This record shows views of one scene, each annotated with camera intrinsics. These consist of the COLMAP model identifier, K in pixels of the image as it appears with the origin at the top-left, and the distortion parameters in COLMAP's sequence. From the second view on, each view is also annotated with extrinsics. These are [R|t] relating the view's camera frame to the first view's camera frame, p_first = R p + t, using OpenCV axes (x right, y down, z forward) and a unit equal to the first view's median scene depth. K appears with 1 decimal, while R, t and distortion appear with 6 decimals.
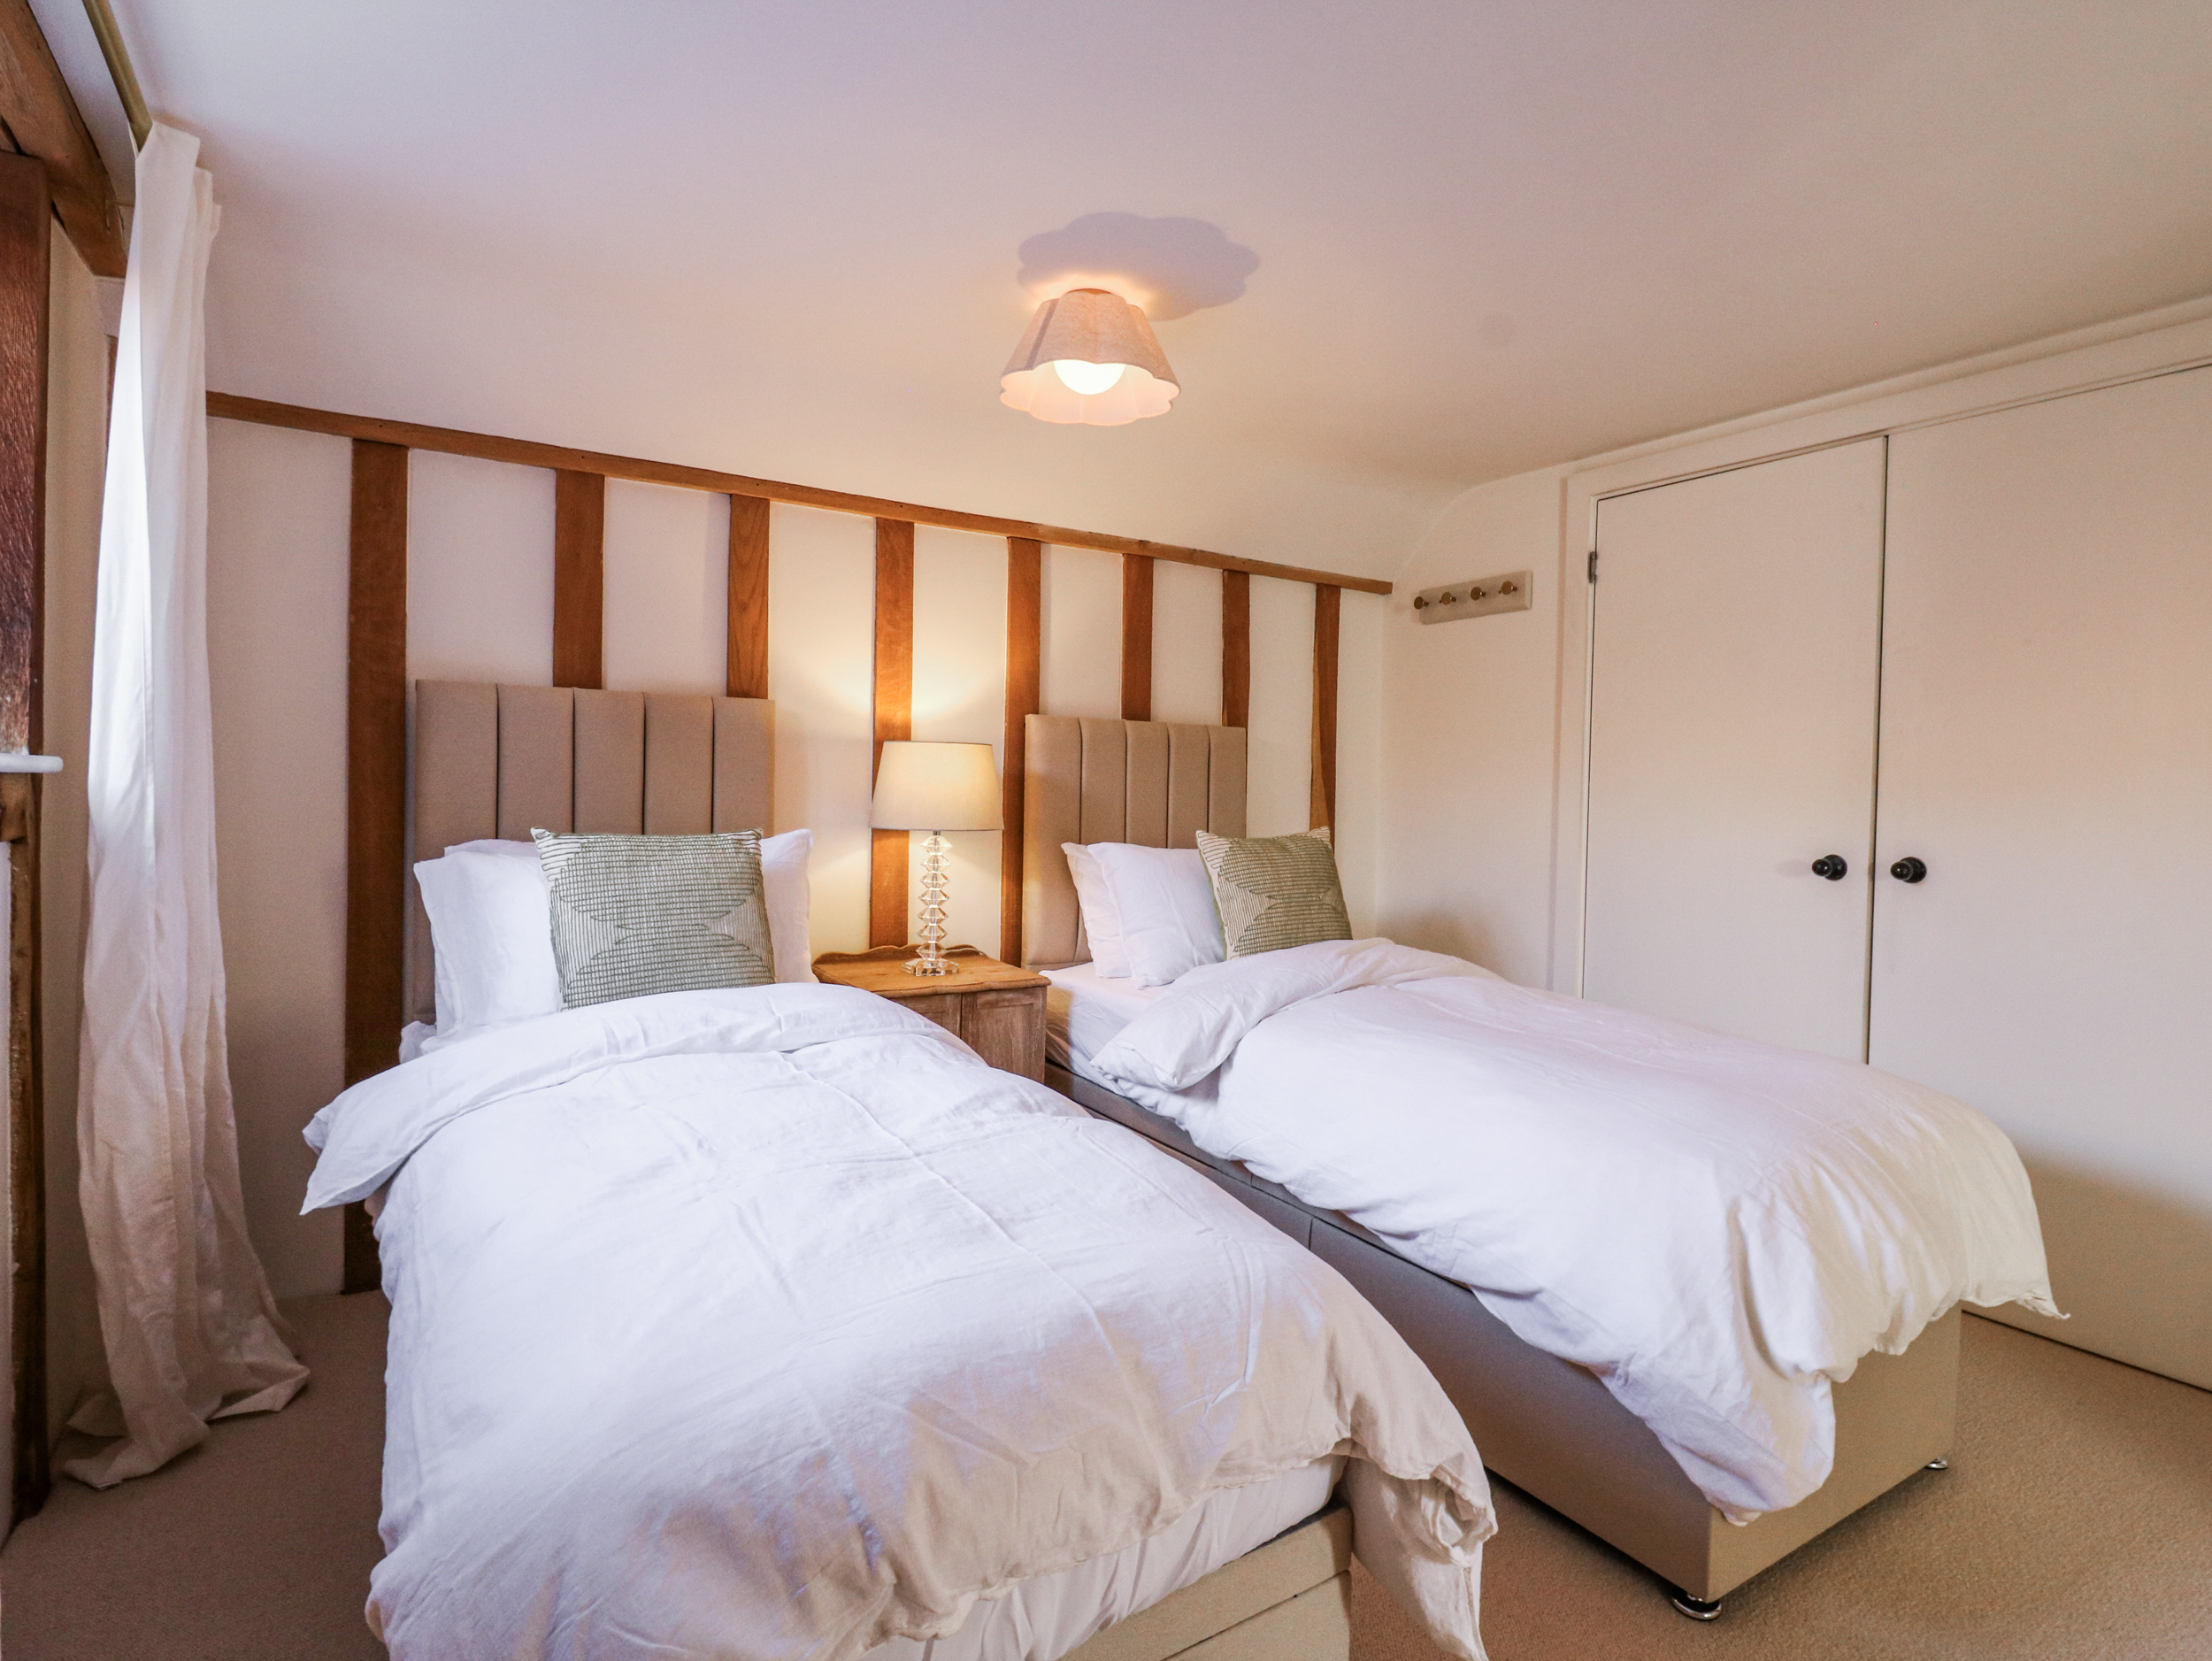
lens RADIAL K [[1142.7, 0, 1106.0], [0, 1142.7, 830.5], [0, 0, 1]] dist [0.001560, -0.017812]
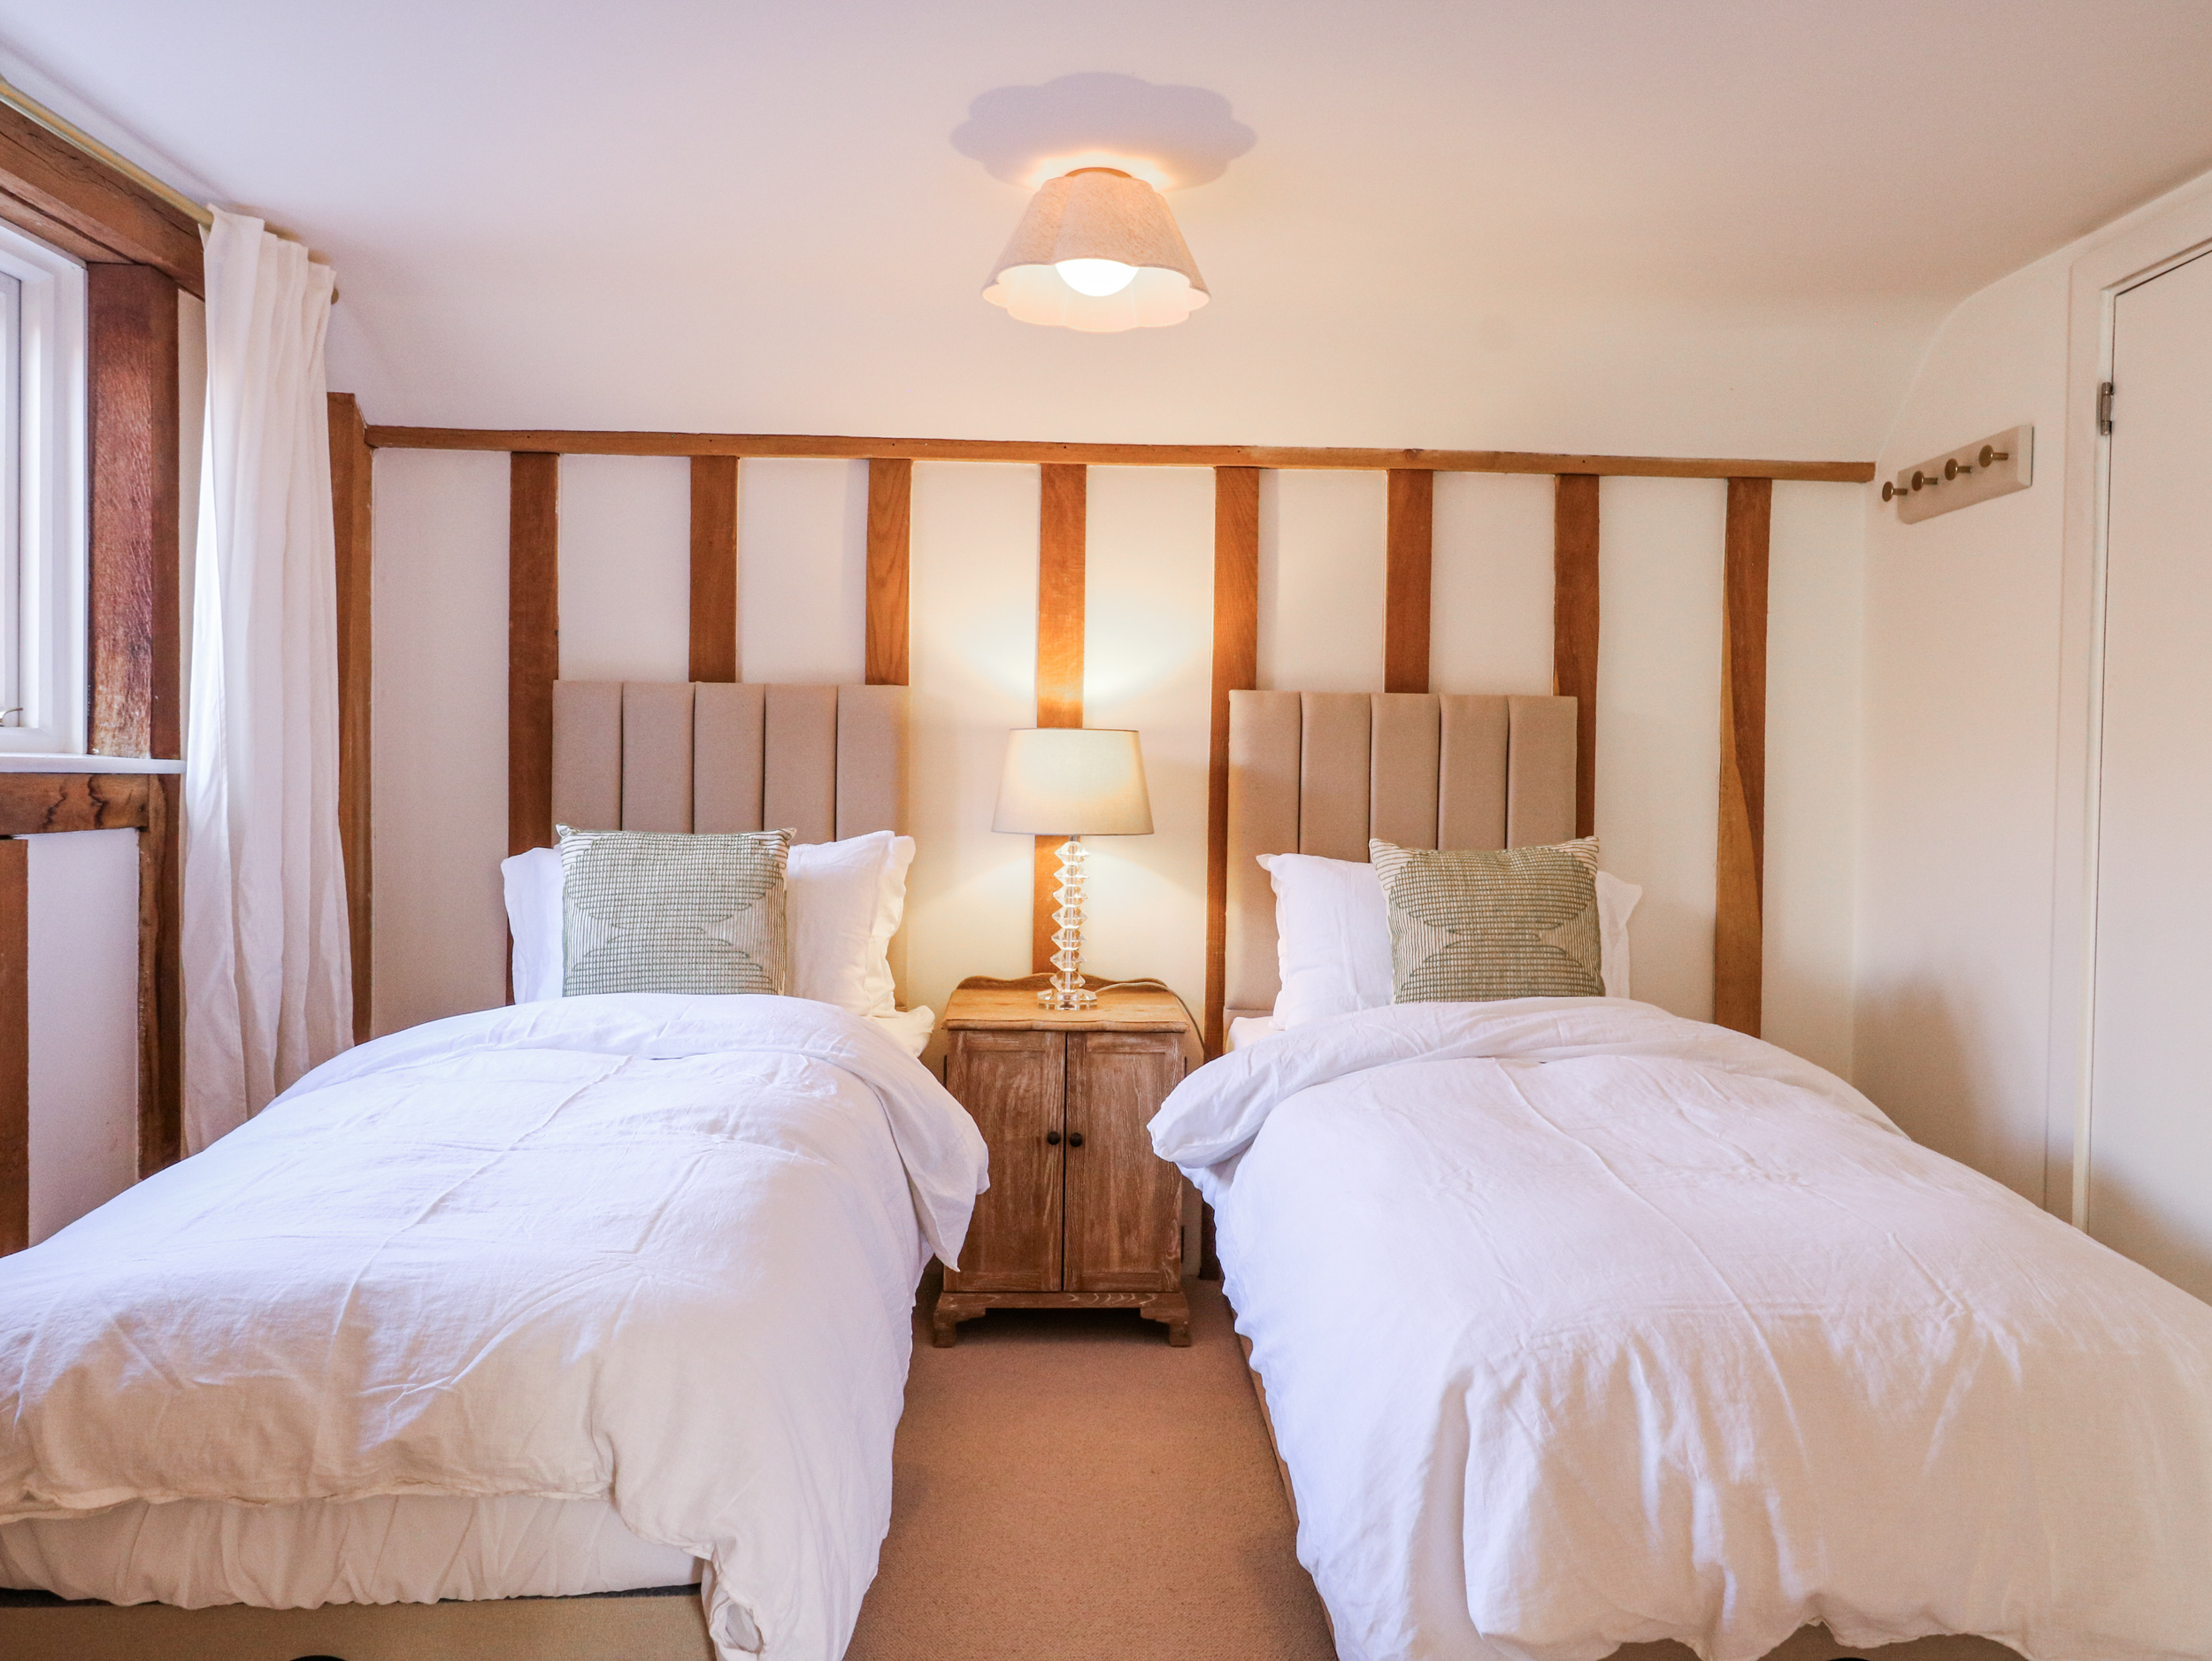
lens RADIAL K [[1539.7, 0, 1106.0], [0, 1539.7, 830.5], [0, 0, 1]] dist [0.000670, 0.003532]
pose [[0.865744, 0.008240, -0.500419, 0.438208], [-0.013901, 0.999875, -0.007586, 0.004873], [0.500294, 0.013524, 0.865750, 0.045959]]
